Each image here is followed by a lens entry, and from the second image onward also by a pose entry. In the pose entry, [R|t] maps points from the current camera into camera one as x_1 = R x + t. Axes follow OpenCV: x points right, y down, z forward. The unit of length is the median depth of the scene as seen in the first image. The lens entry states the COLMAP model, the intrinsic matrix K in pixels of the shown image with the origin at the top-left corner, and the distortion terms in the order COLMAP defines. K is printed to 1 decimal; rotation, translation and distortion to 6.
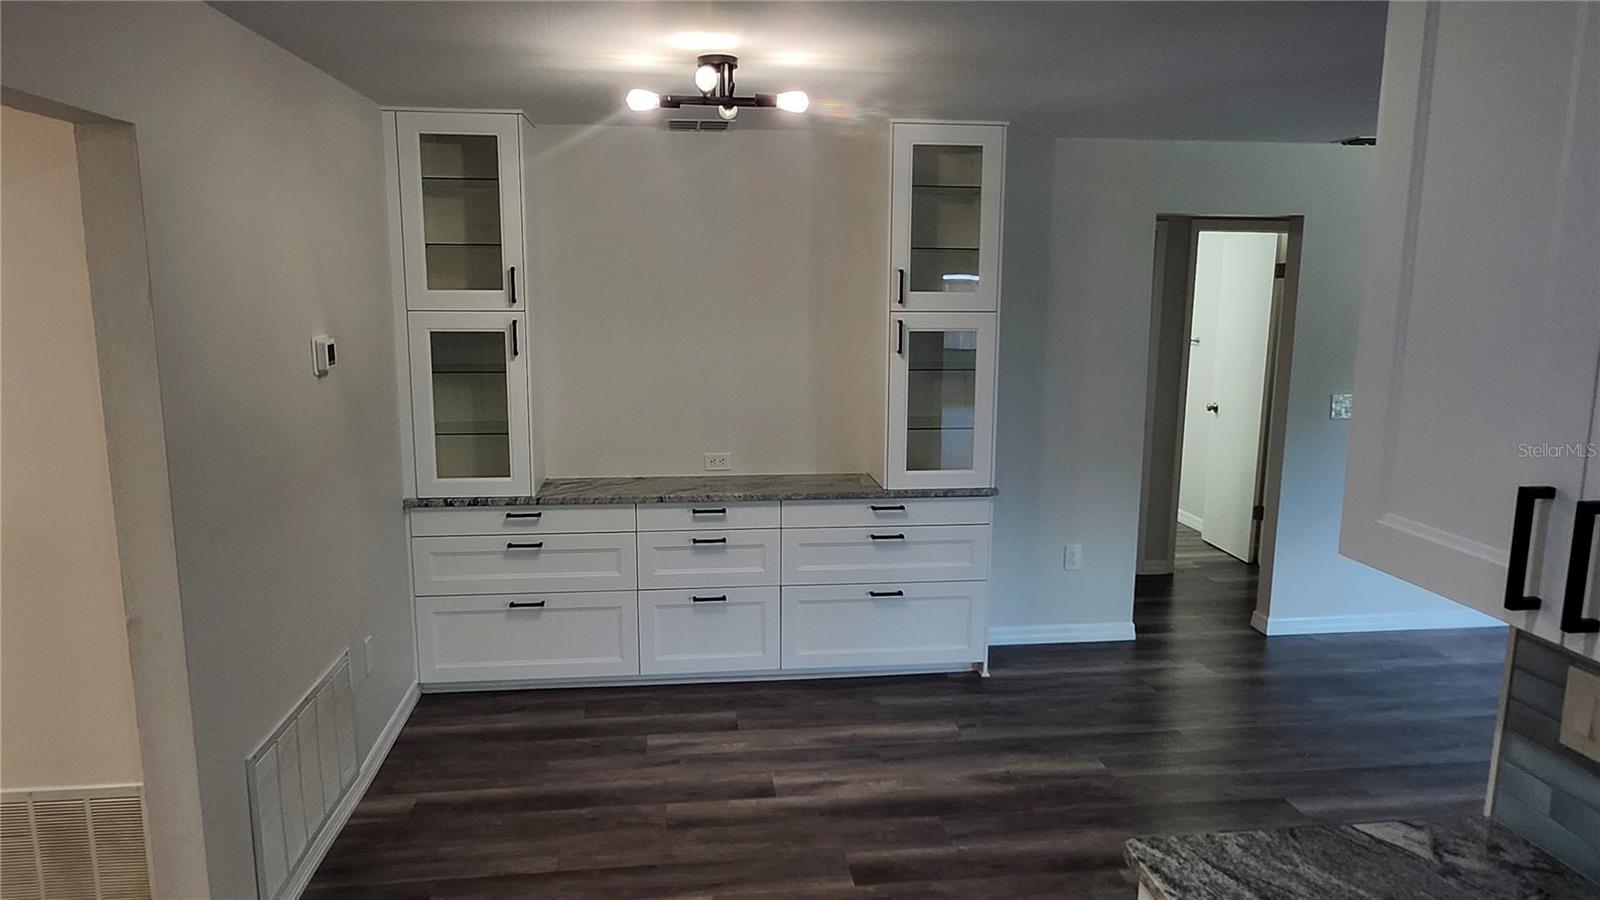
lens RADIAL K [[1023.4, 0, 801.3], [0, 1023.4, 456.0], [0, 0, 1]] dist [0.002052, 0.002637]
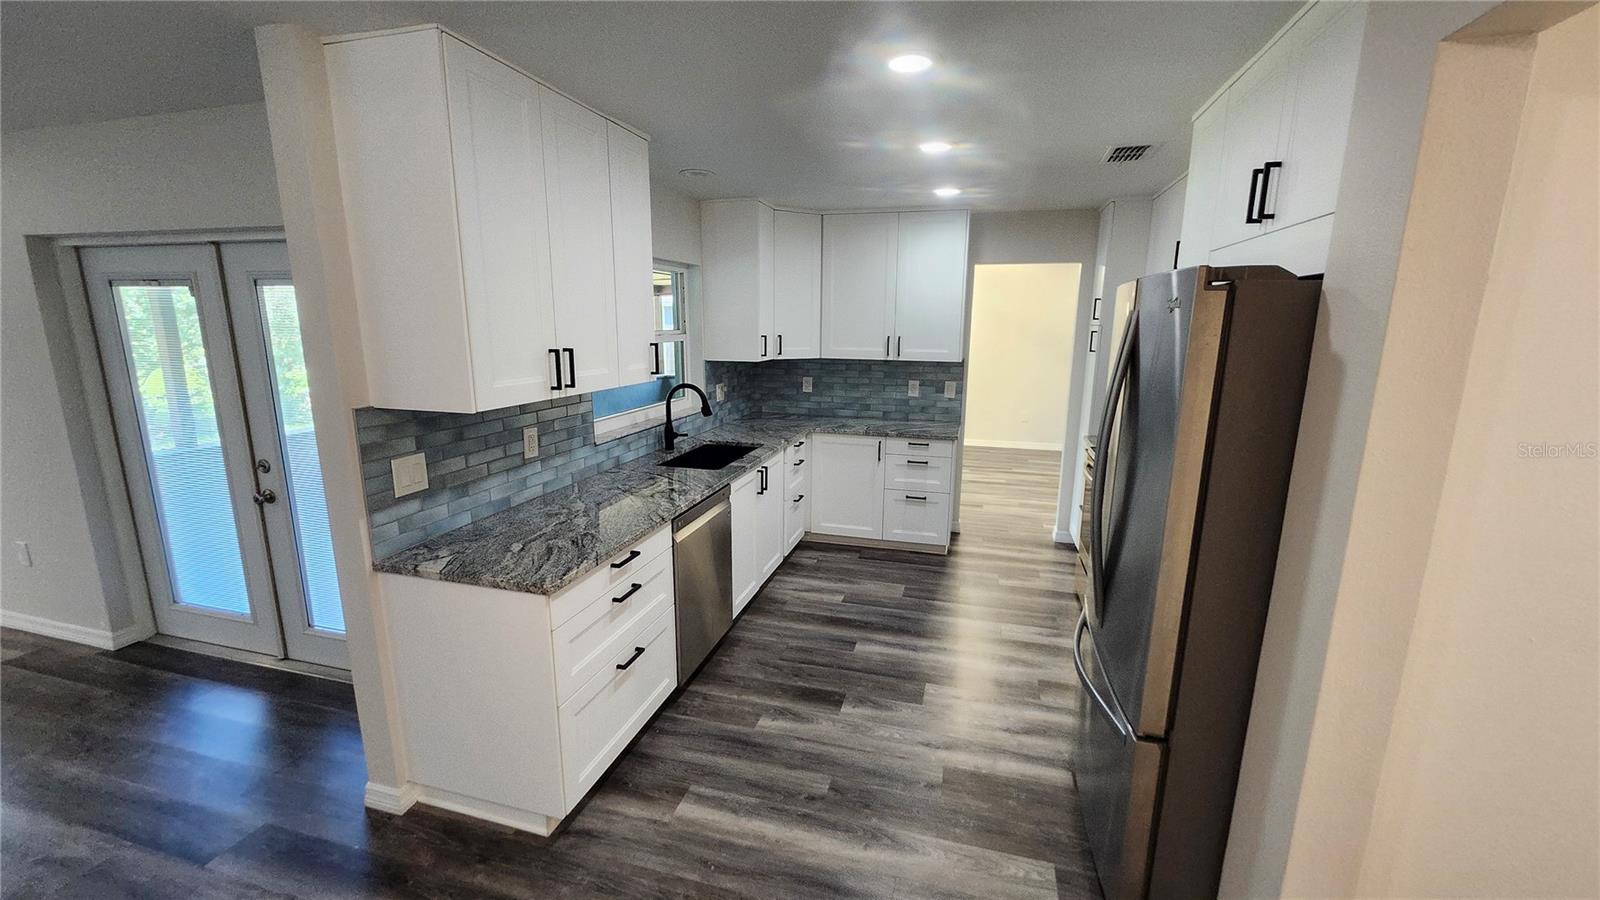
lens RADIAL K [[631.4, 0, 800.5], [0, 631.4, 449.7], [0, 0, 1]] dist [0.000875, -0.000890]
pose [[-0.921152, -0.089127, 0.378860, -0.189906], [0.055434, 0.933458, 0.354378, -0.084814], [-0.385234, 0.347437, -0.854916, 0.650535]]
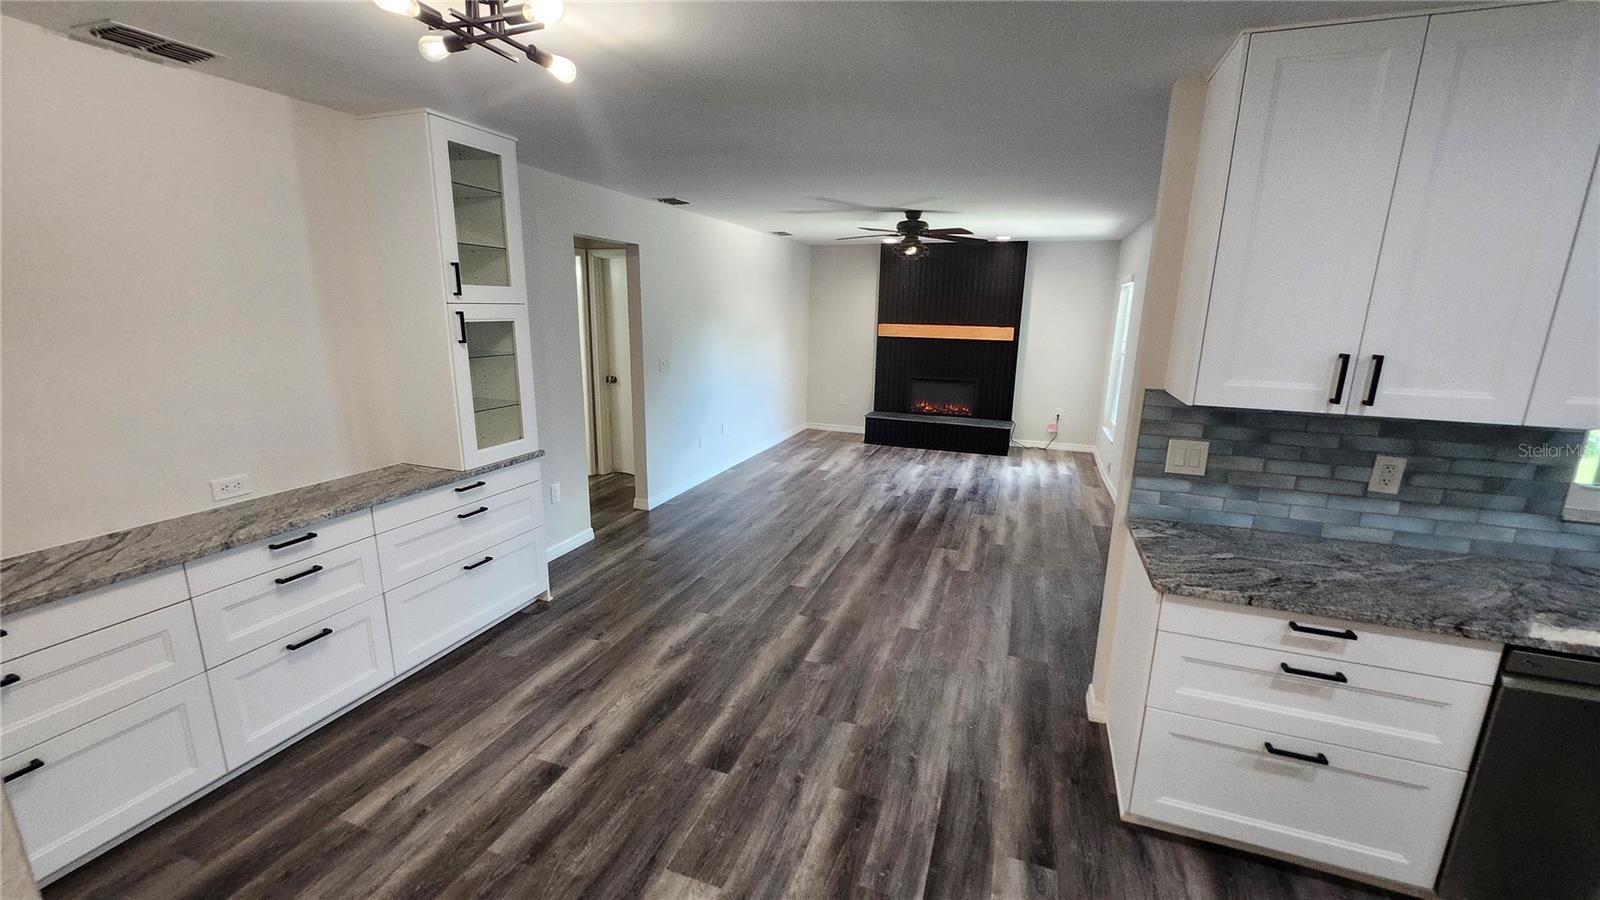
lens RADIAL K [[631.4, 0, 800.7], [0, 631.4, 445.2], [0, 0, 1]] dist [0.000875, -0.000890]
pose [[0.455196, -0.189015, 0.870098, -0.344126], [0.136466, 0.980473, 0.141599, -0.040882], [-0.879872, 0.054283, 0.472101, 0.387788]]
